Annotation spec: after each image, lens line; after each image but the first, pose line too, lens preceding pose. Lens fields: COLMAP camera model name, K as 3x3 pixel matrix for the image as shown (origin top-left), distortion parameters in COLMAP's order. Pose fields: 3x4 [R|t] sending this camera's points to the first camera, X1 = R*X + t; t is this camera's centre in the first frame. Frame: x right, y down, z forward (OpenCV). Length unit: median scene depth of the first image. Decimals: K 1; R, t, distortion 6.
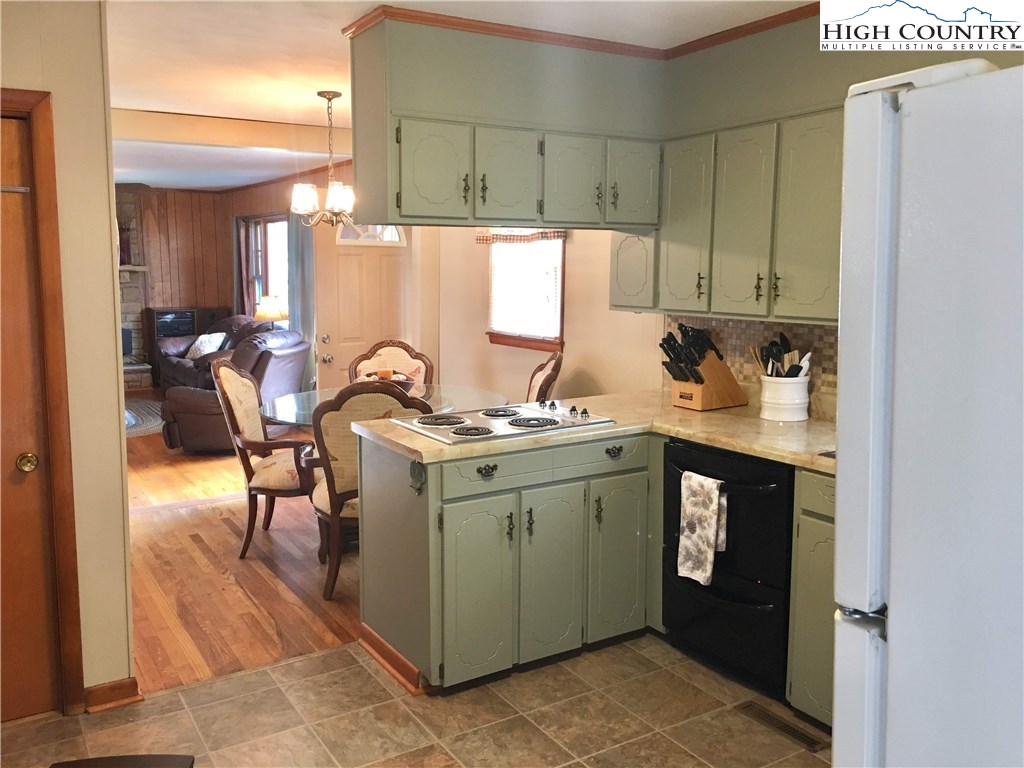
lens RADIAL K [[874.8, 0, 509.8], [0, 874.8, 375.0], [0, 0, 1]] dist [0.079386, -0.002713]
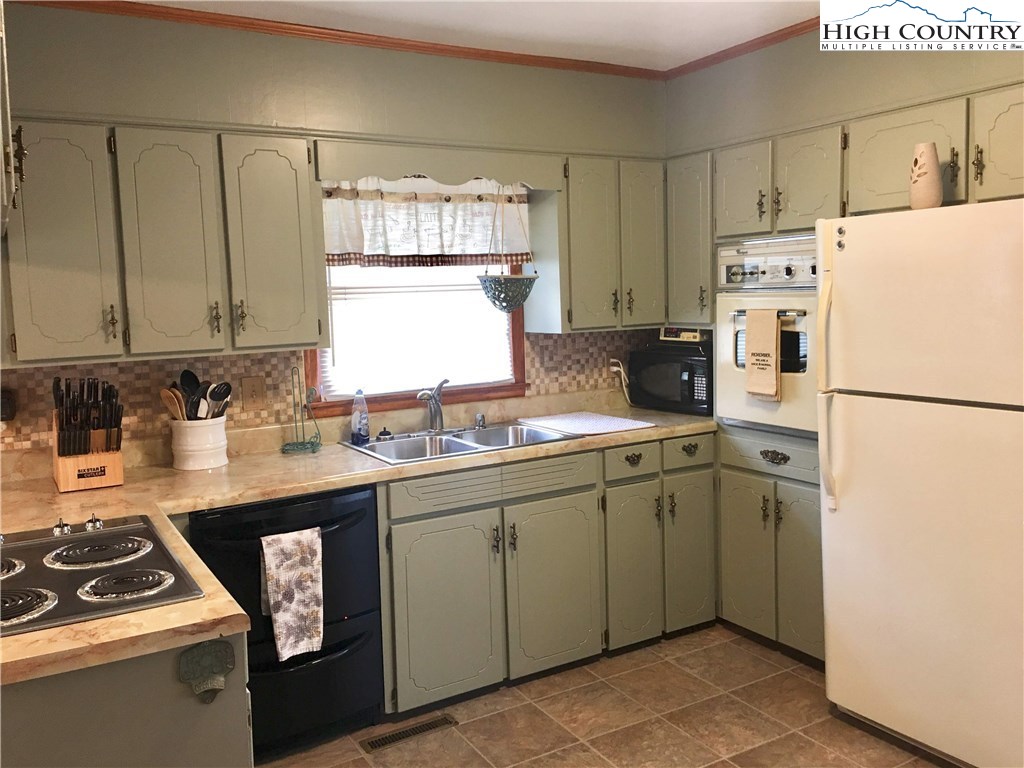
lens RADIAL K [[874.8, 0, 509.8], [0, 874.8, 375.0], [0, 0, 1]] dist [0.079386, -0.002713]
pose [[0.021478, -0.105355, 0.994203, -0.620905], [0.151476, 0.983295, 0.100927, -0.092740], [-0.988228, 0.148430, 0.037078, 0.726751]]
